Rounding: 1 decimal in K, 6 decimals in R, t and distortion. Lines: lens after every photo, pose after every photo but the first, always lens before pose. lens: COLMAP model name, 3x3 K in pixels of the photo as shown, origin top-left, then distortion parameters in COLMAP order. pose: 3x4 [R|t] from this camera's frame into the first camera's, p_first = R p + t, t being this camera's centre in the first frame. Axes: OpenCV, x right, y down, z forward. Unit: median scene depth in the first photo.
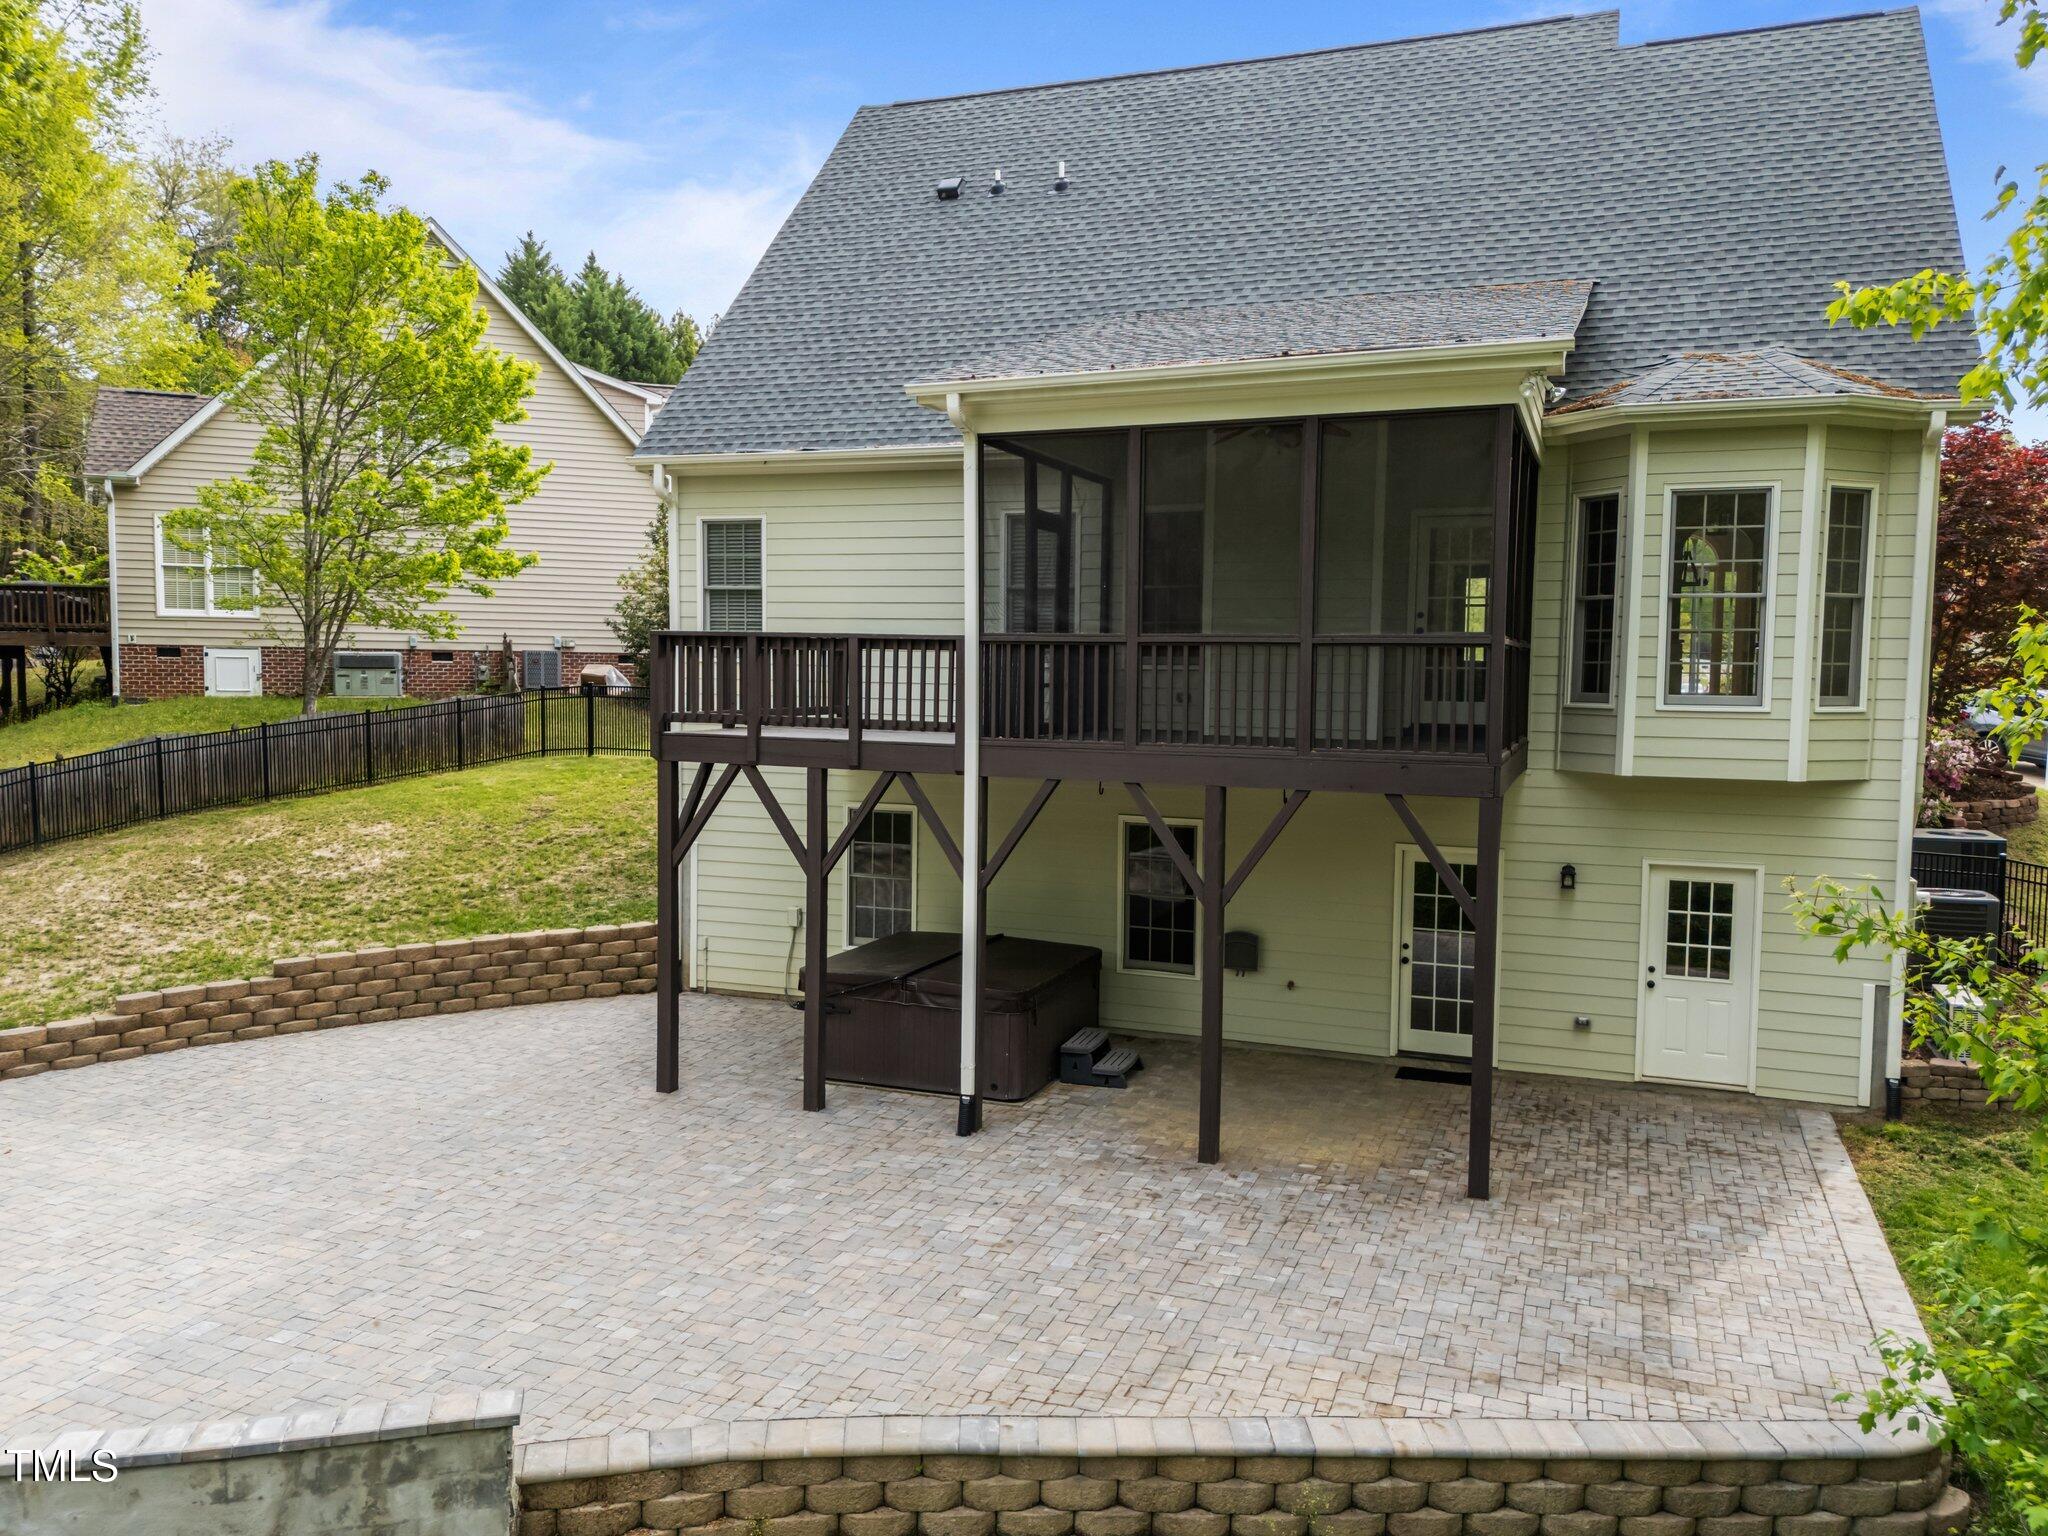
lens RADIAL K [[1570.0, 0, 1035.0], [0, 1570.0, 763.7], [0, 0, 1]] dist [0.059319, -0.040925]
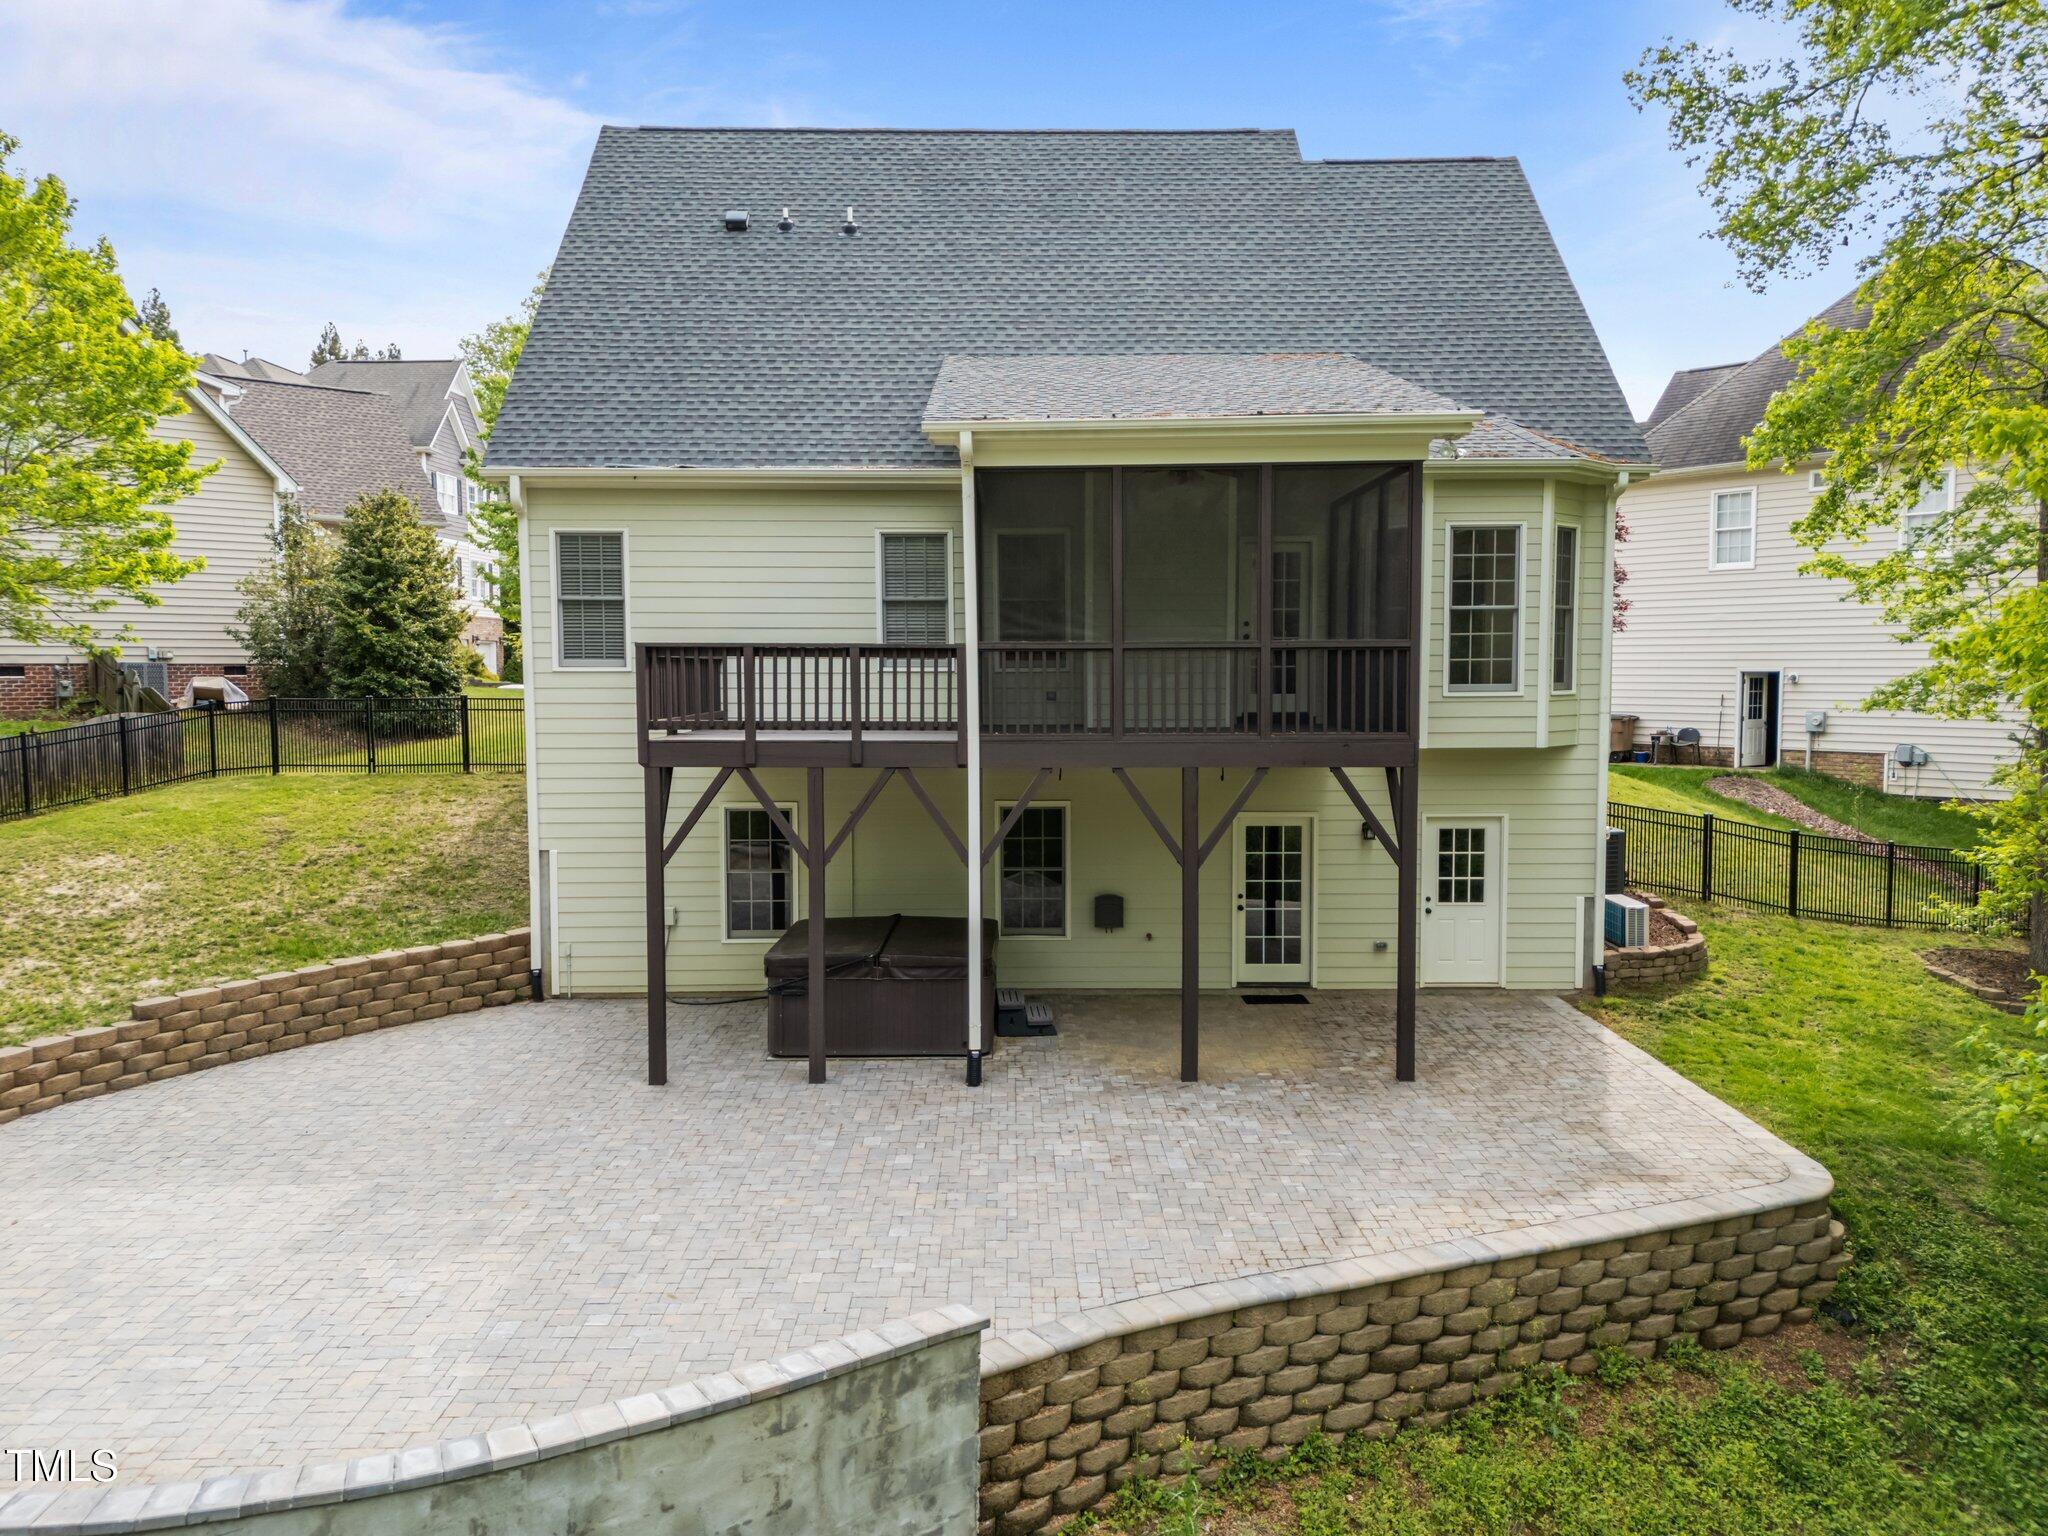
lens RADIAL K [[1512.8, 0, 1037.2], [0, 1512.8, 761.0], [0, 0, 1]] dist [0.066399, -0.048349]
pose [[0.930204, -0.039055, 0.364958, -0.368334], [0.039059, 0.999210, 0.007373, -0.003221], [-0.364958, 0.007396, 0.930995, -0.030702]]
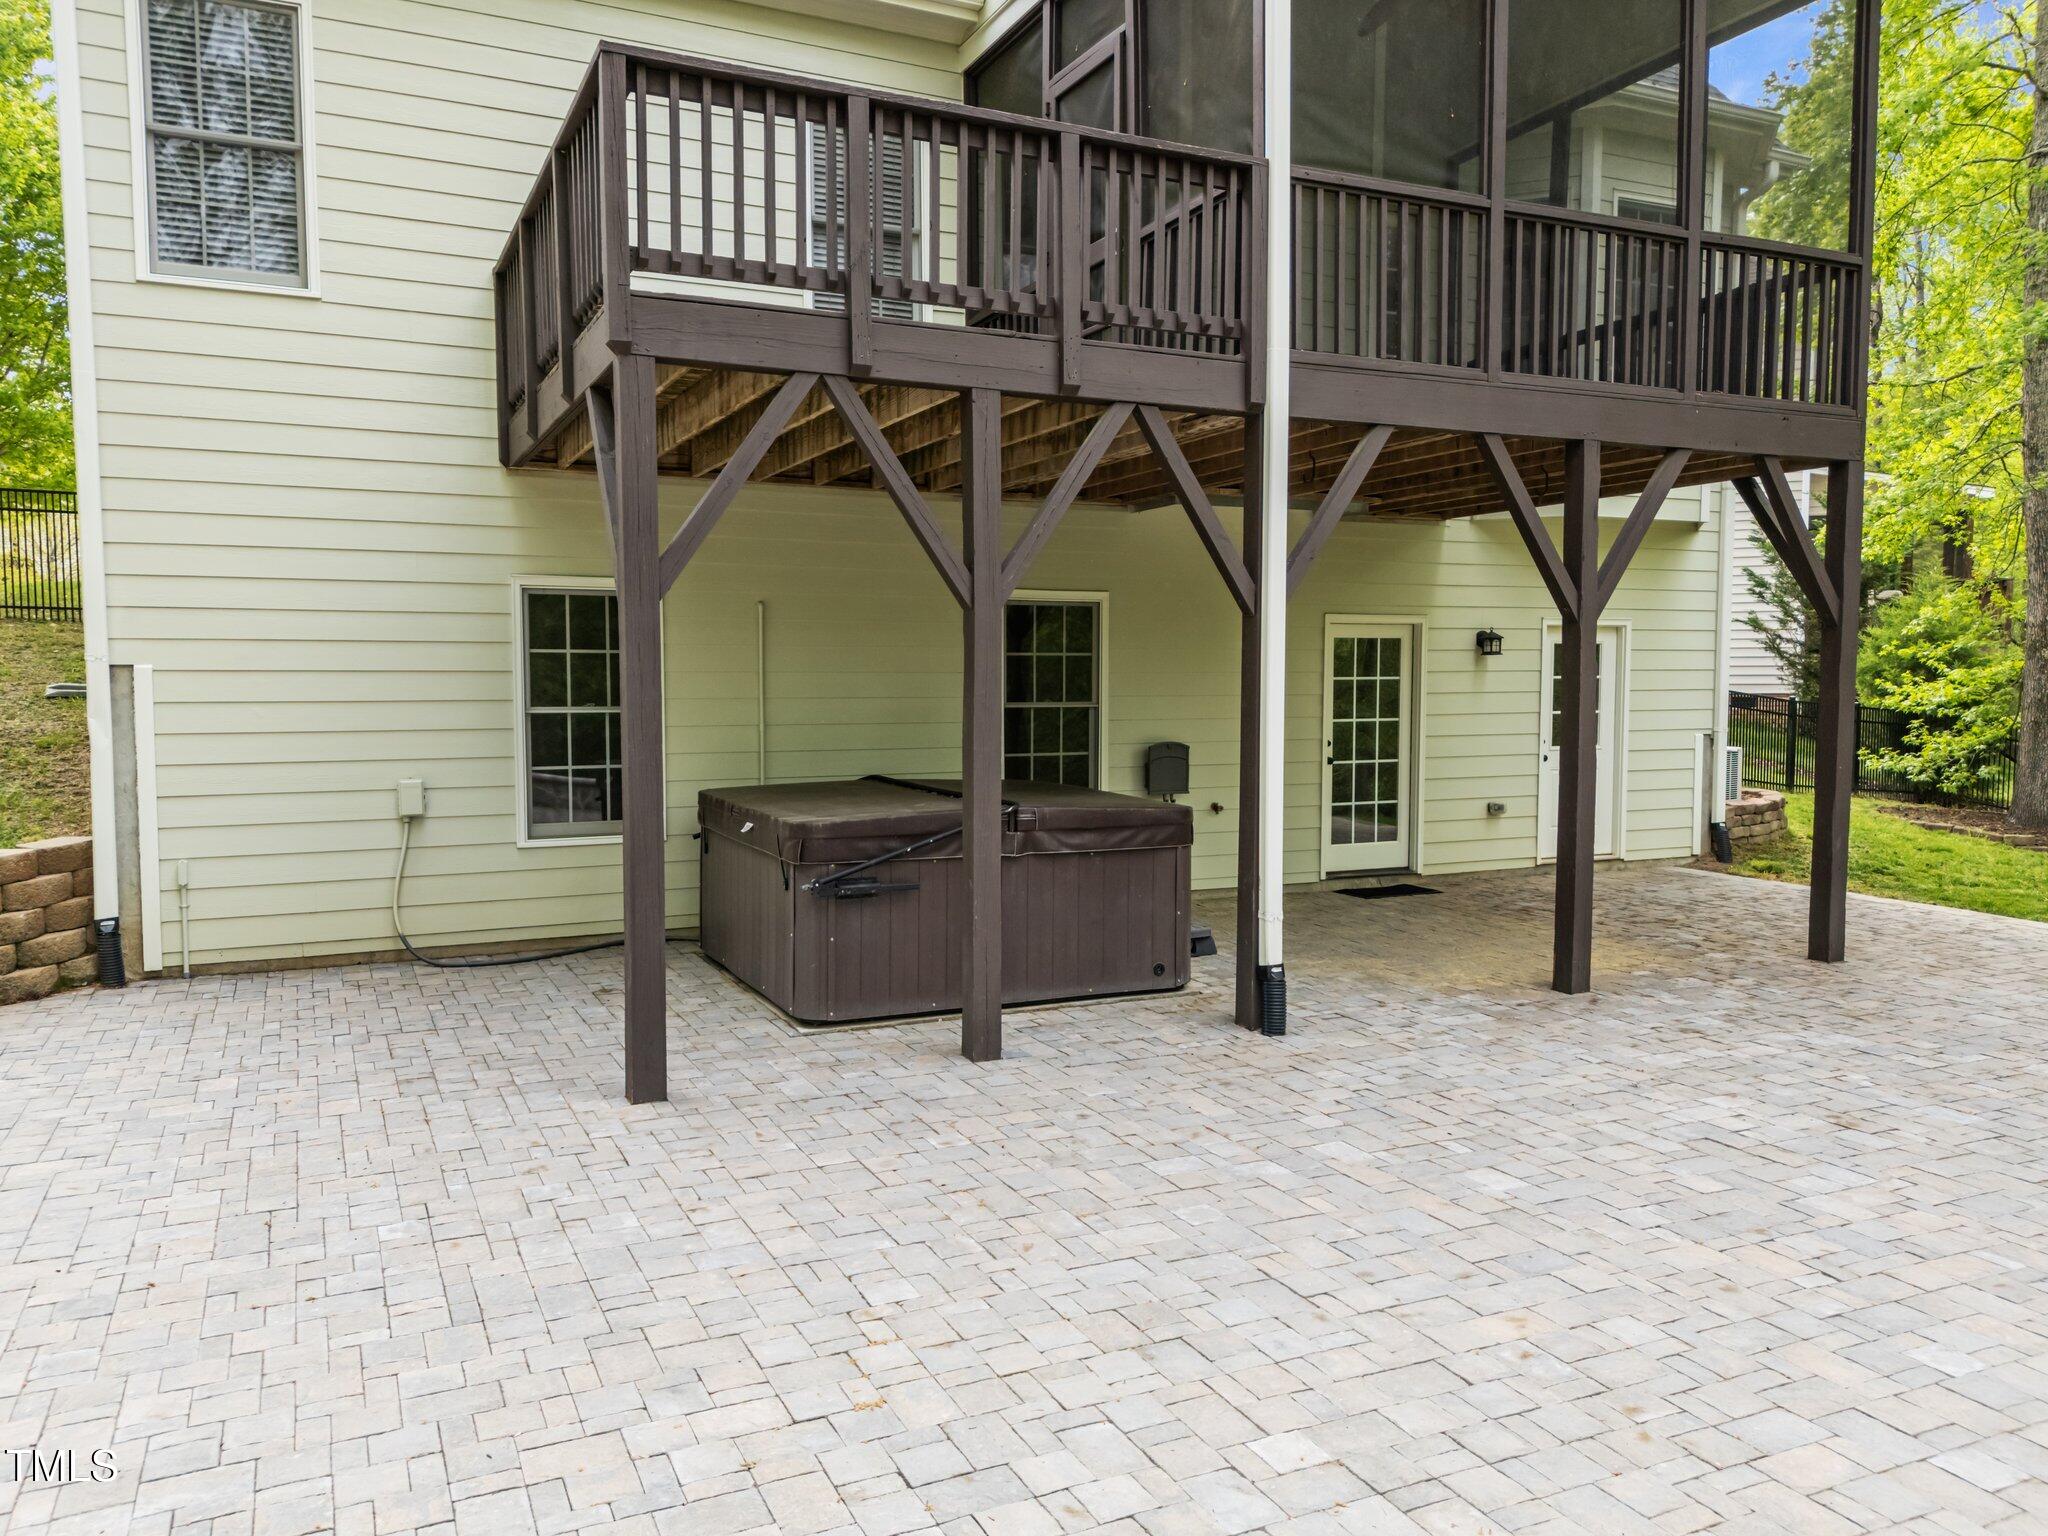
lens RADIAL K [[1512.8, 0, 1037.2], [0, 1512.8, 761.0], [0, 0, 1]] dist [0.066399, -0.048349]
pose [[0.693422, -0.056541, 0.718310, -0.476901], [0.058445, 0.998045, 0.022141, 0.110082], [-0.718158, 0.026629, 0.695371, 0.628788]]
